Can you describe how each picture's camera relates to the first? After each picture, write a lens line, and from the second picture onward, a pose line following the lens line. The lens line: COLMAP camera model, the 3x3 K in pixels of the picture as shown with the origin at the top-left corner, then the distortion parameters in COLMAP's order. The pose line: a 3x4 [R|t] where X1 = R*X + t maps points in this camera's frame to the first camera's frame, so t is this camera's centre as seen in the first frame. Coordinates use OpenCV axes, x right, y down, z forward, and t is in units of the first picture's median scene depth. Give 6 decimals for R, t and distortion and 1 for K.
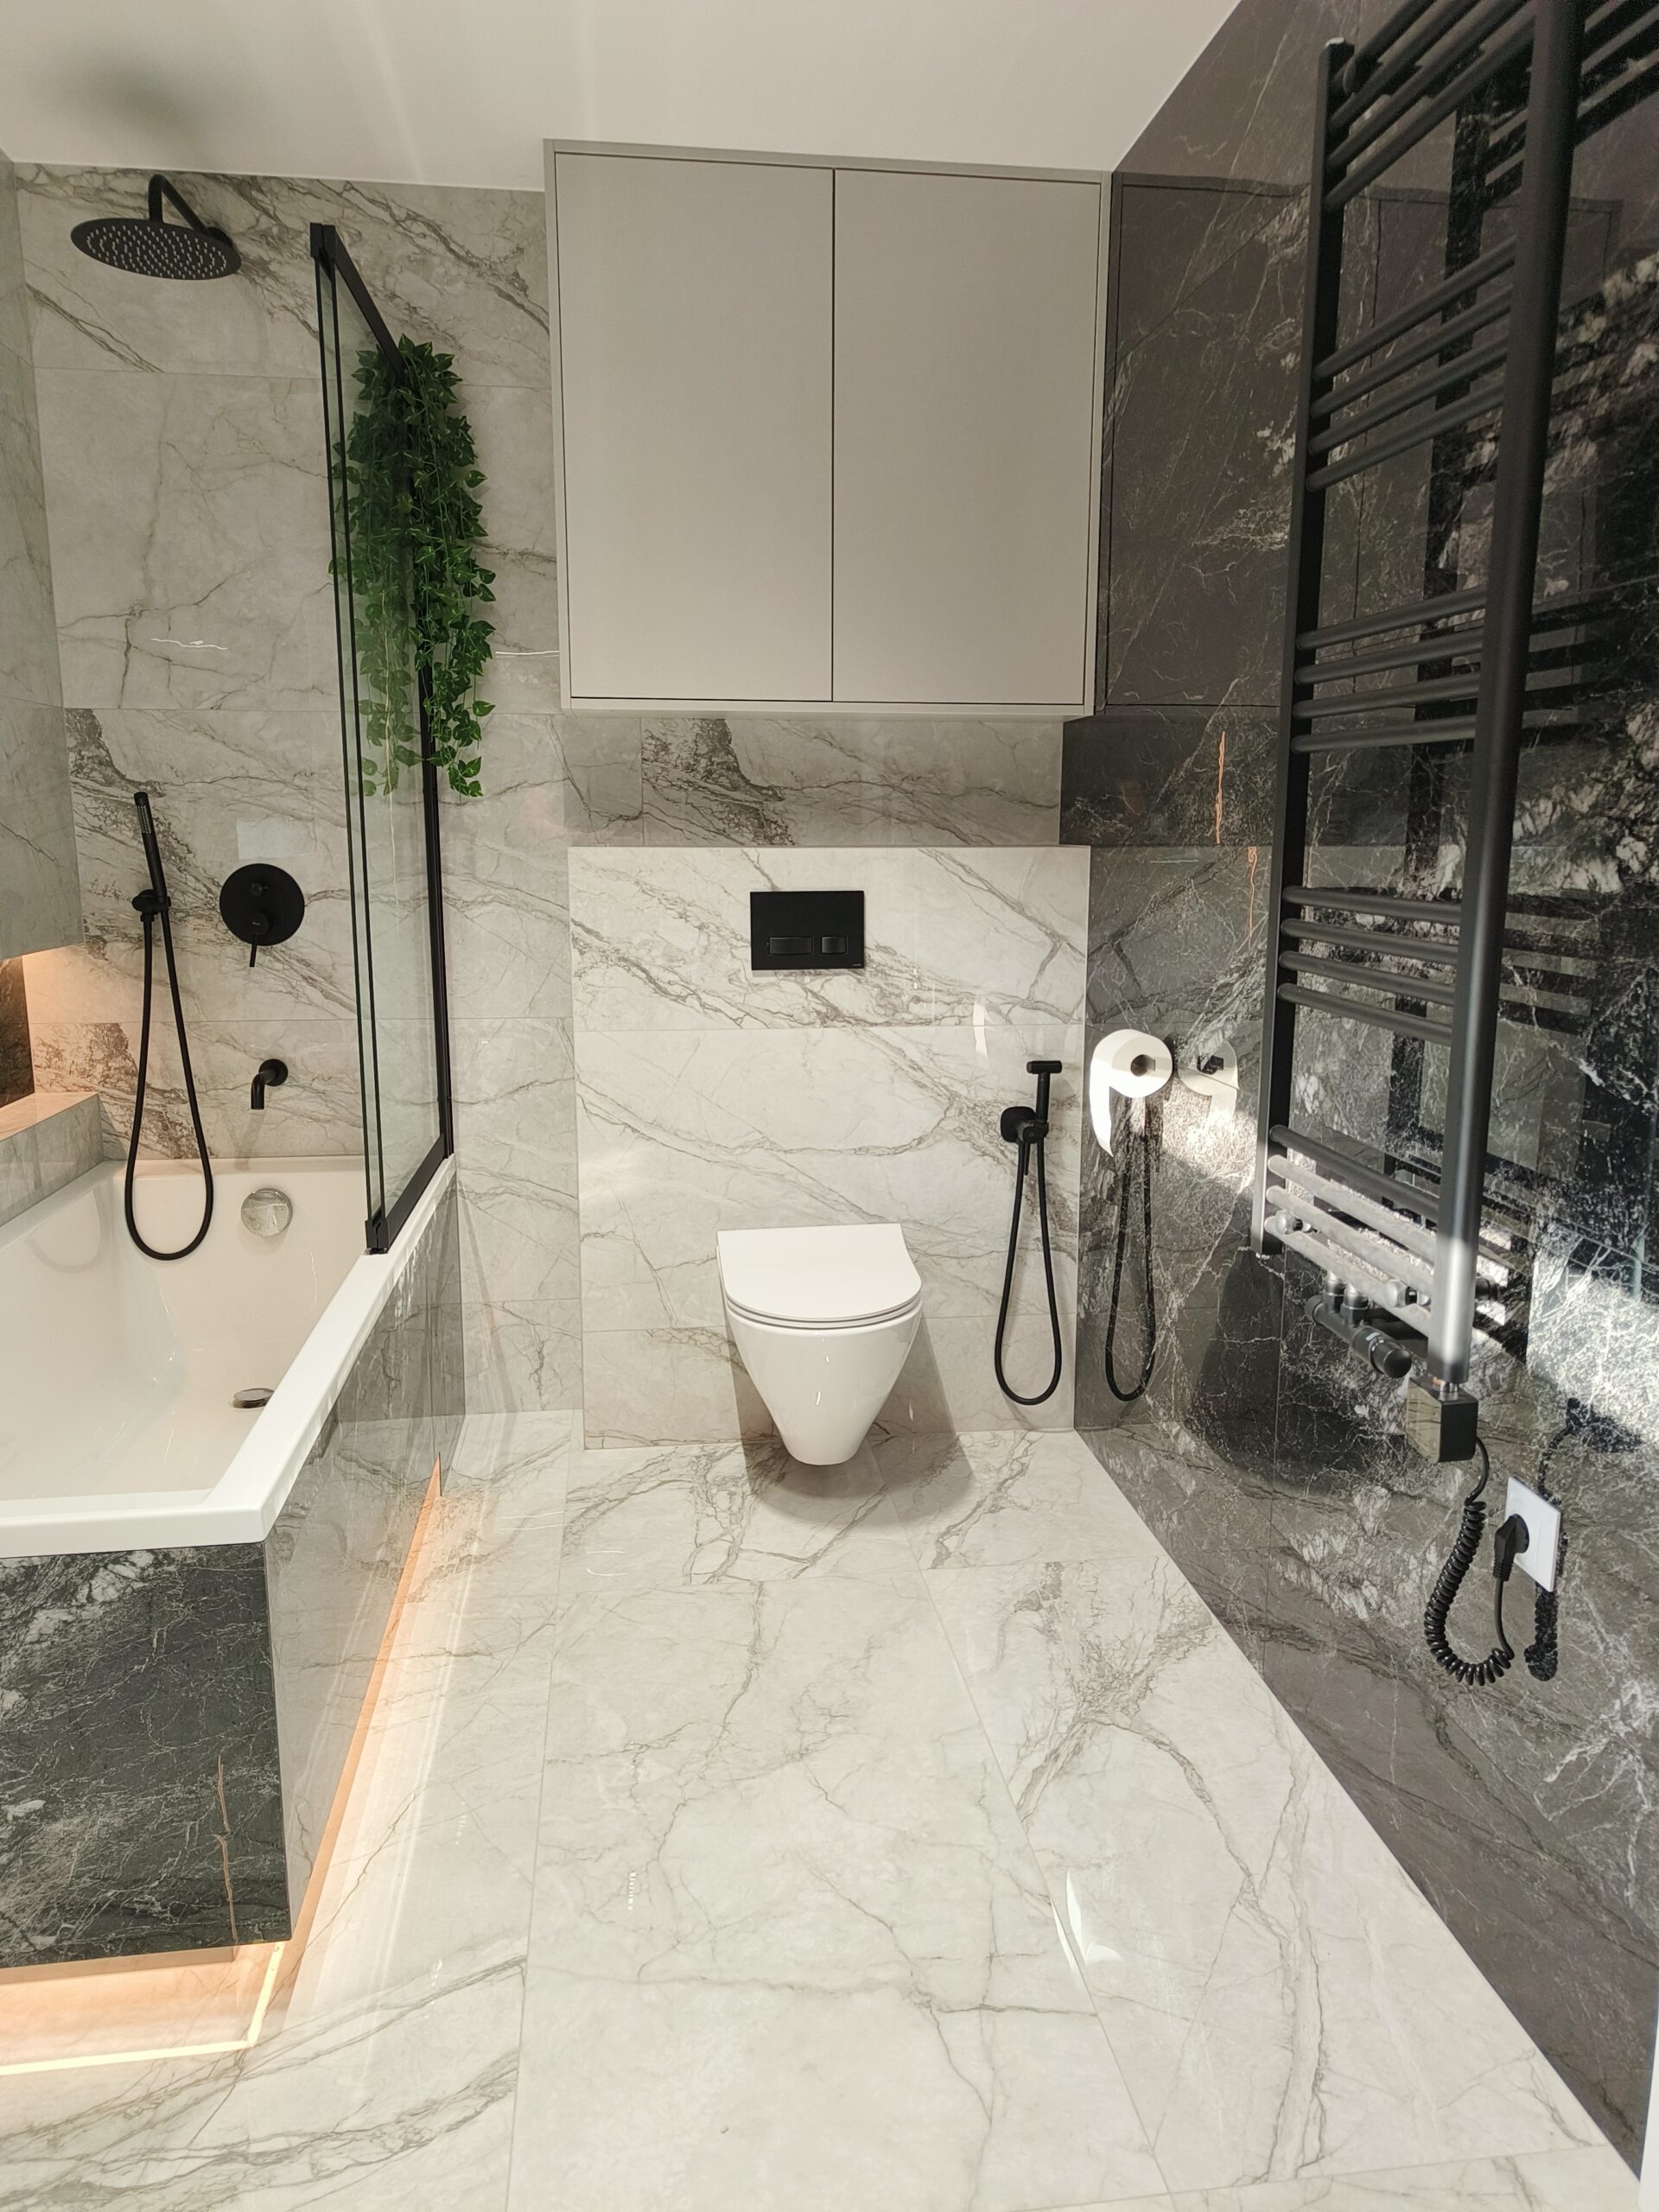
lens RADIAL K [[1530.4, 0, 829.5], [0, 1530.4, 1106.0], [0, 0, 1]] dist [0.020249, -0.007844]
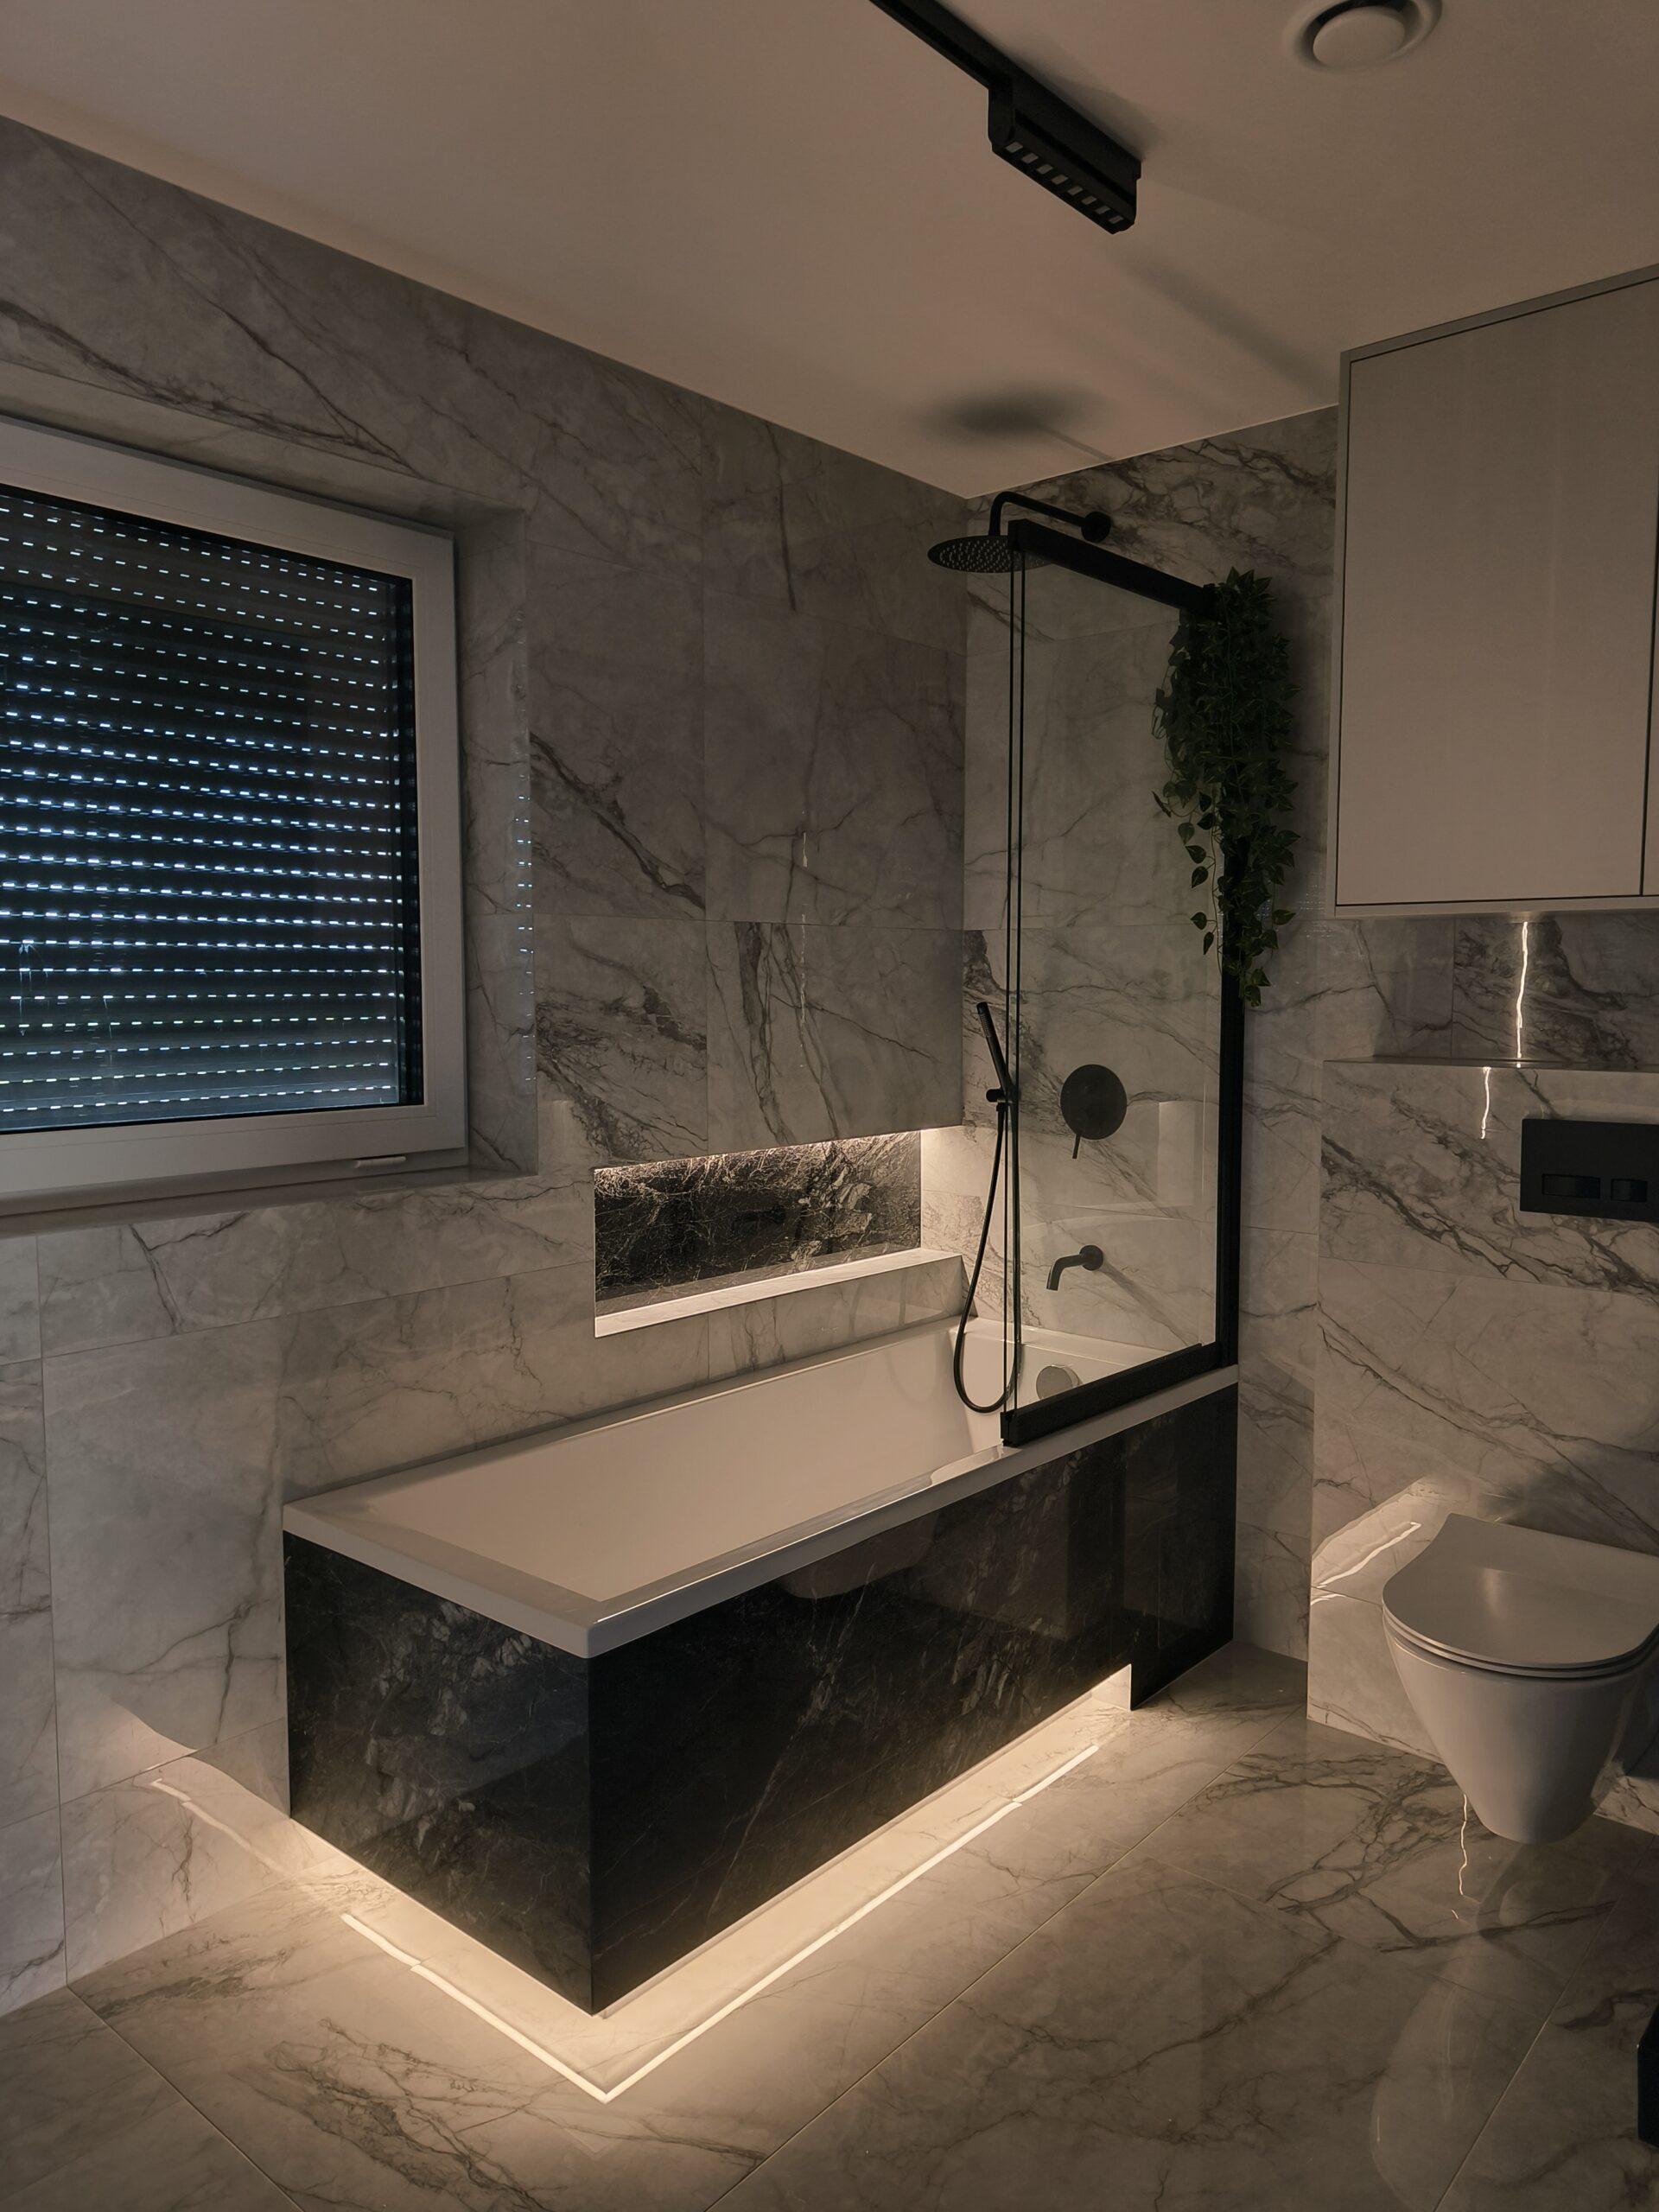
lens RADIAL K [[1534.1, 0, 838.0], [0, 1534.1, 1109.2], [0, 0, 1]] dist [0.001743, 0.004587]
pose [[0.667358, 0.058428, -0.742442, 0.321836], [-0.132616, 0.990308, -0.041271, -0.059742], [0.732834, 0.126002, 0.668638, 0.154408]]
